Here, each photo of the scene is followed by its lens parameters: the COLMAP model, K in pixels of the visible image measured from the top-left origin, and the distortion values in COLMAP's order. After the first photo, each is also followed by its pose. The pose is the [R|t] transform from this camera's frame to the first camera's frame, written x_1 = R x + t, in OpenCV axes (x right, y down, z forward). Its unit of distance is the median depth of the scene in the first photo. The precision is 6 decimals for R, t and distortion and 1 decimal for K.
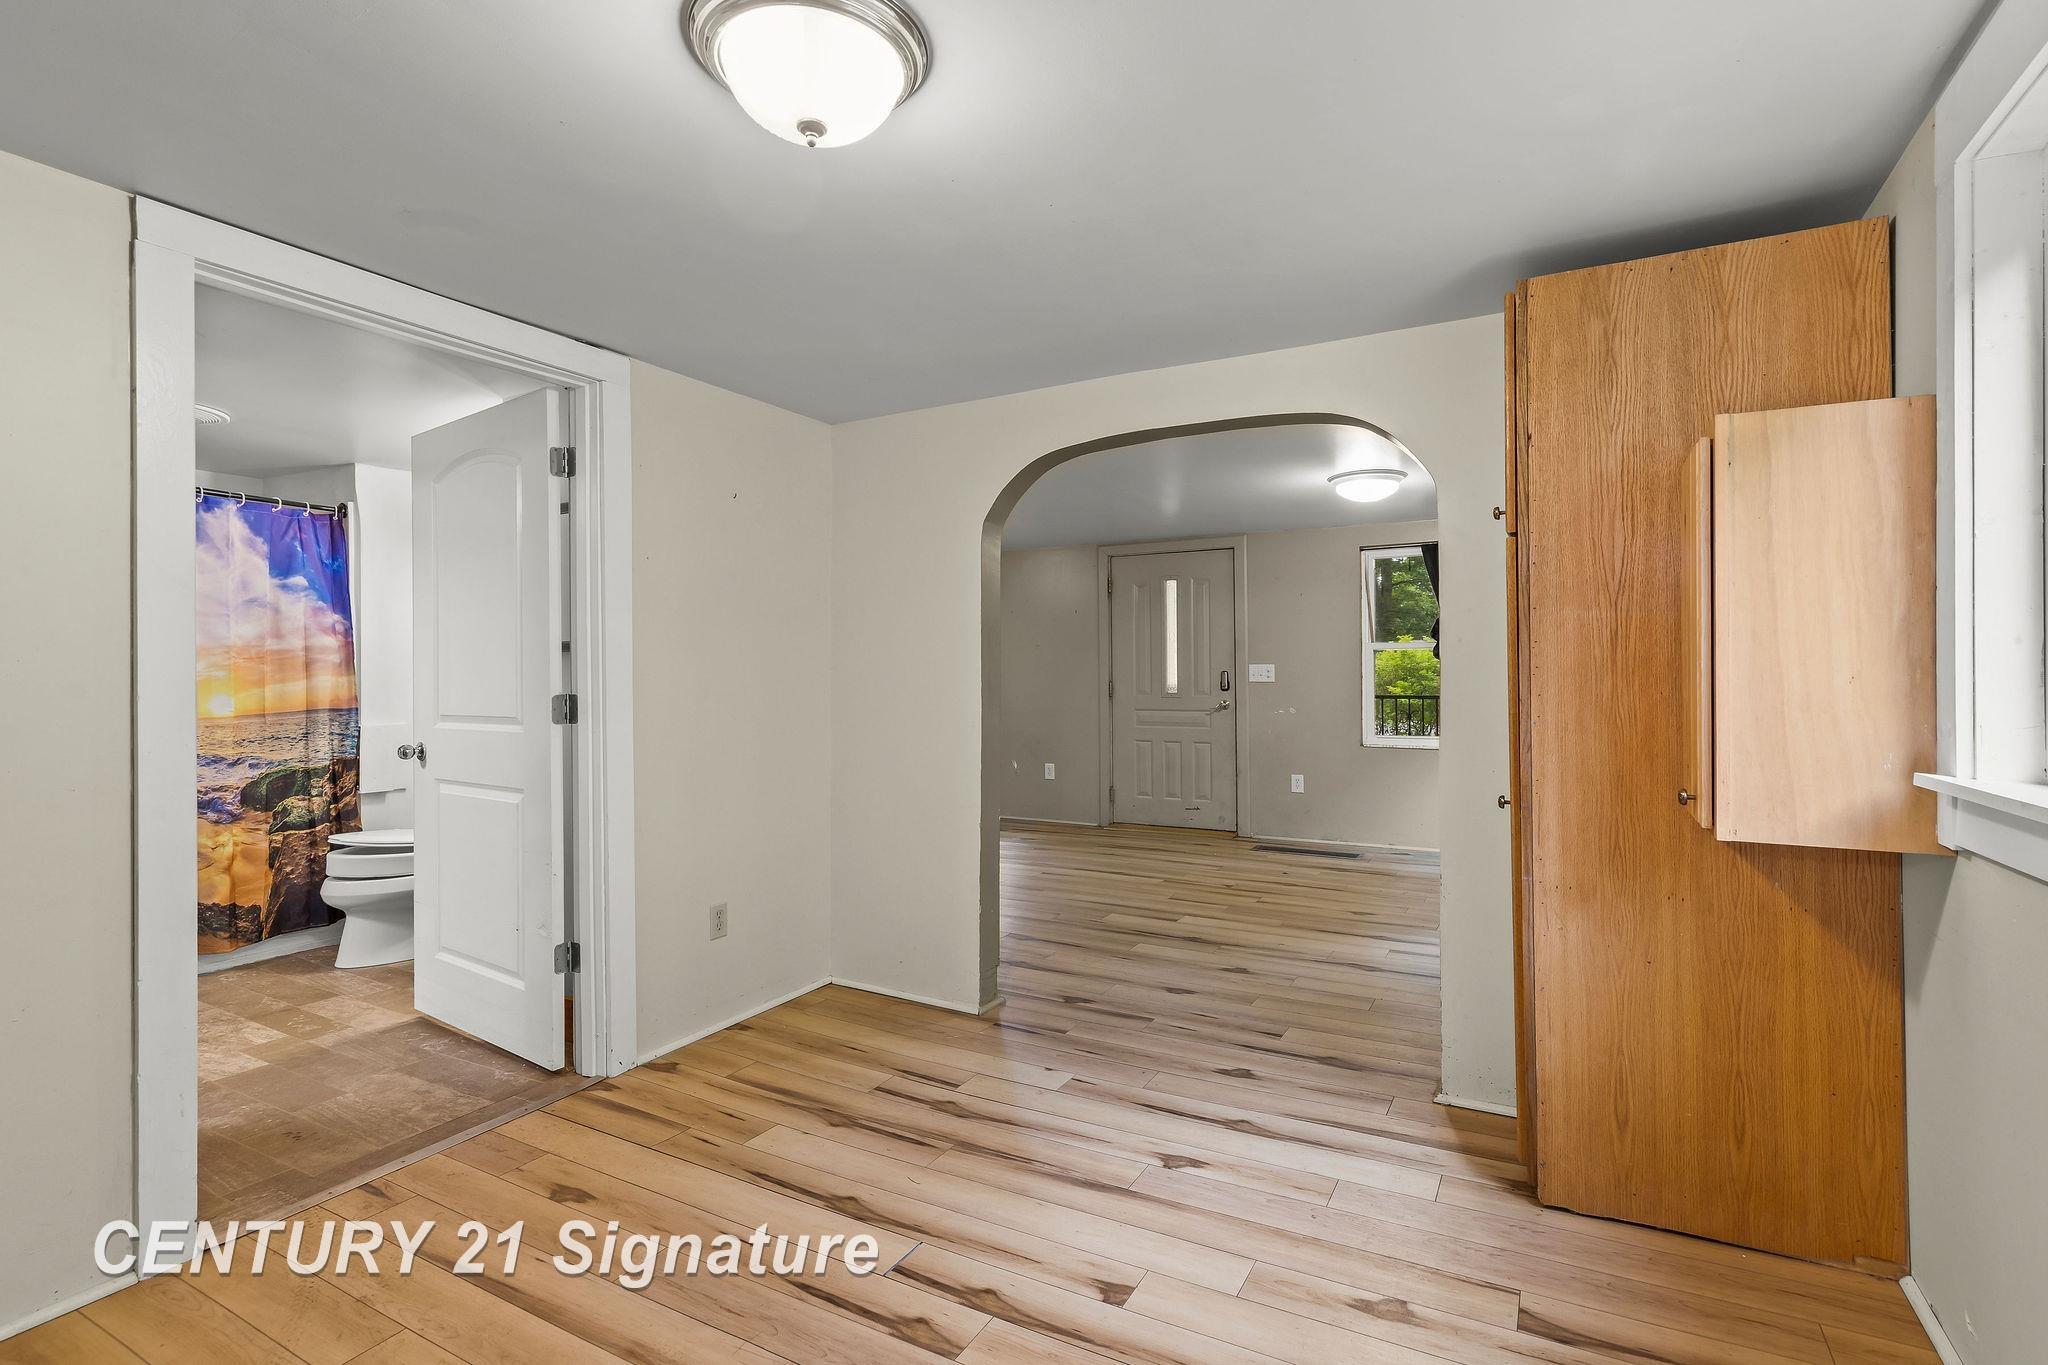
lens RADIAL K [[941.7, 0, 975.8], [0, 941.7, 672.5], [0, 0, 1]] dist [0.008053, -0.000360]
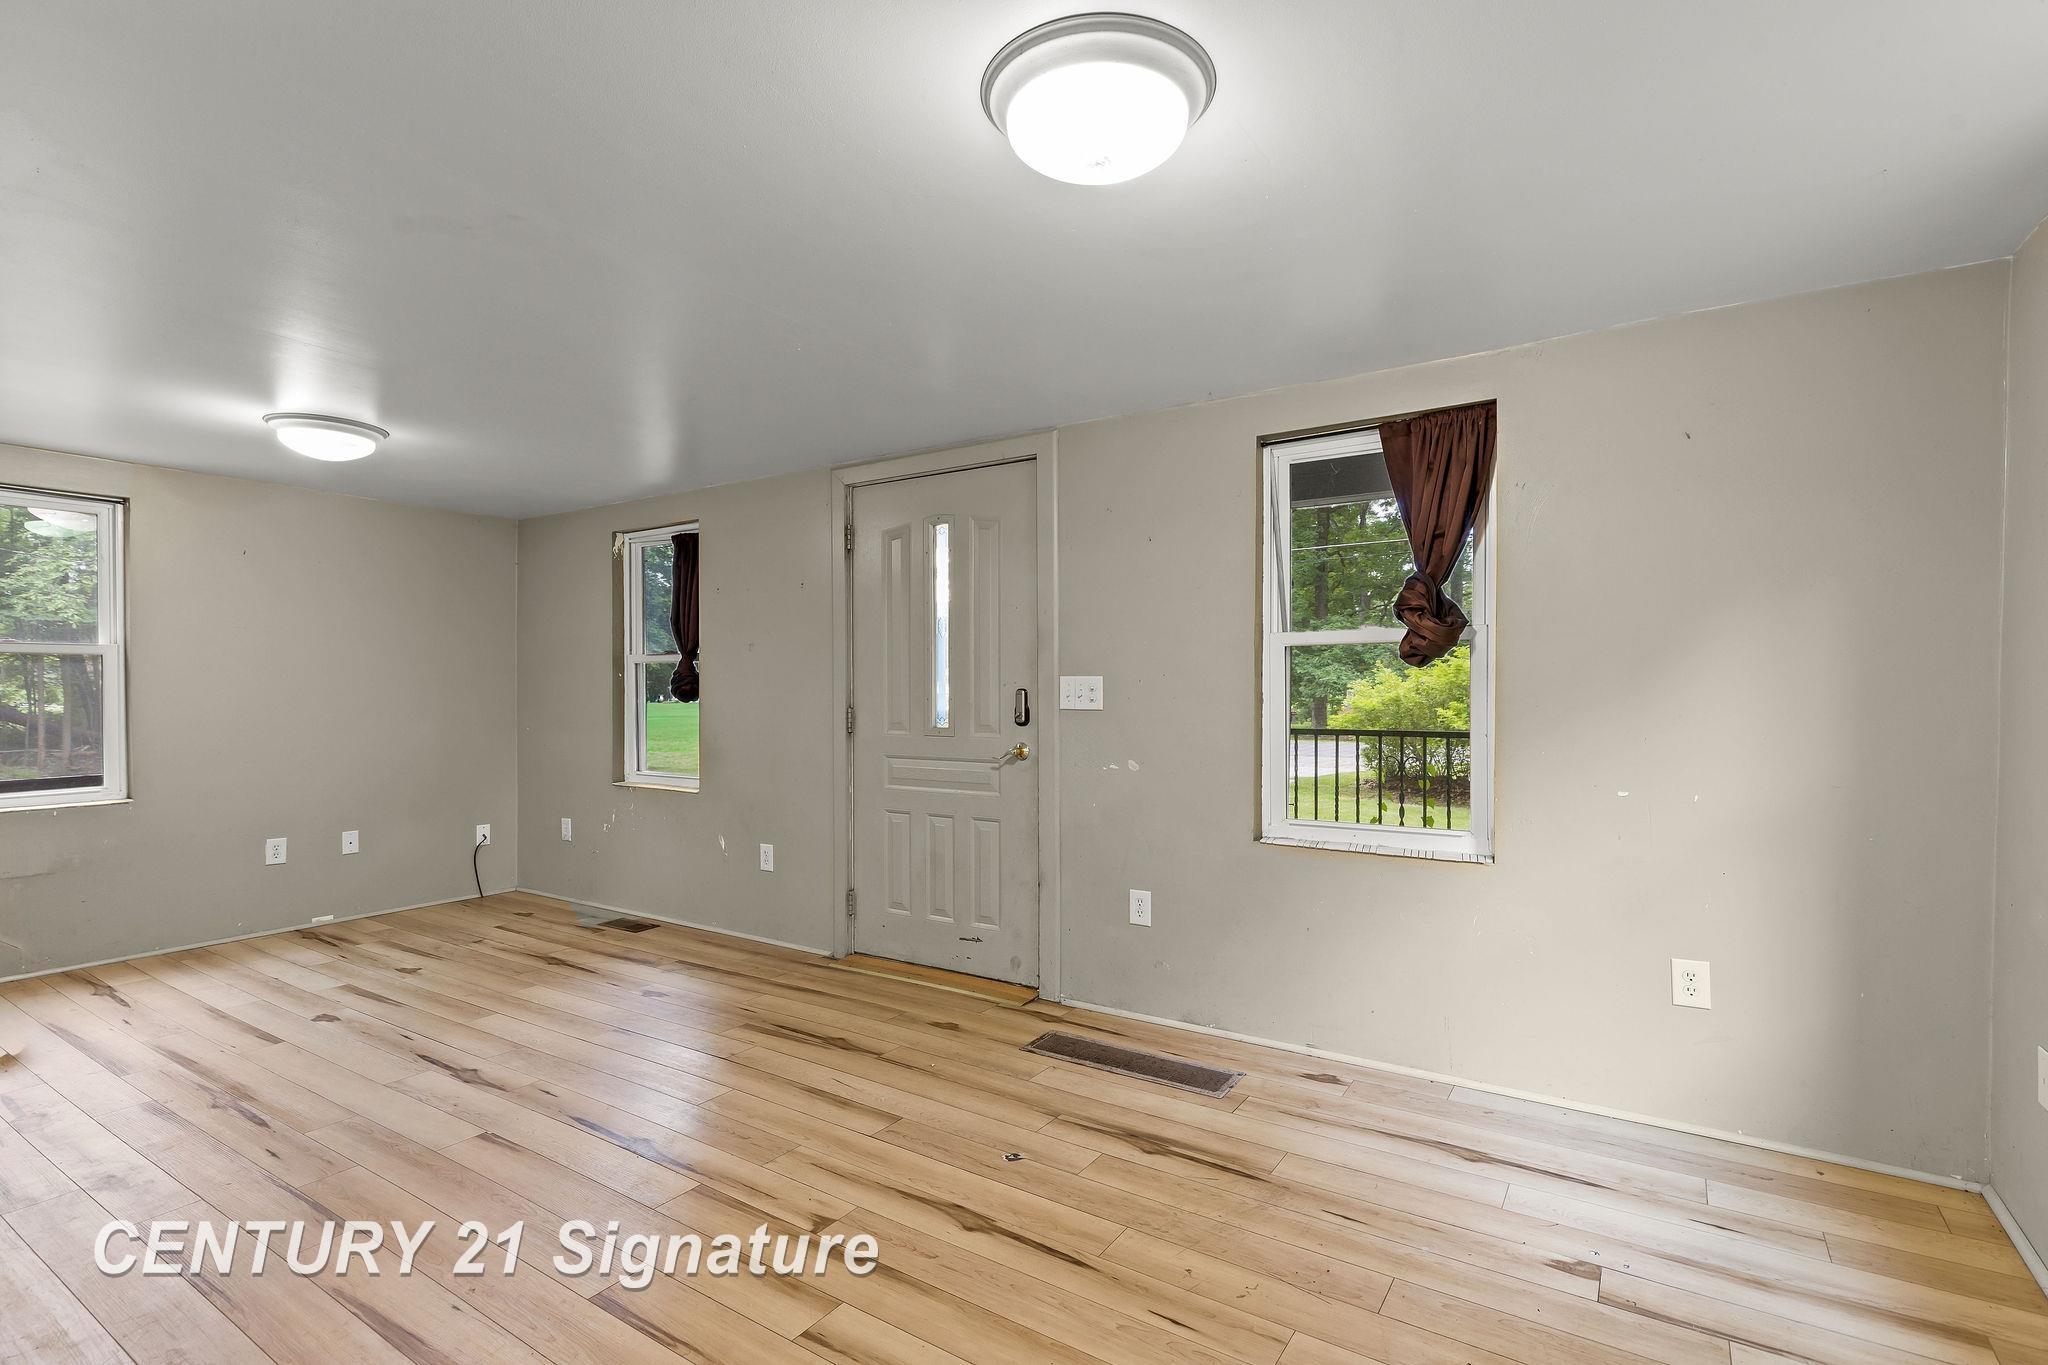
lens RADIAL K [[941.7, 0, 971.1], [0, 941.7, 691.7], [0, 0, 1]] dist [0.008053, -0.000360]
pose [[0.997510, 0.002616, -0.070475, 0.272278], [-0.002468, 0.999995, 0.002188, -0.000851], [0.070480, -0.002008, 0.997511, 0.458749]]
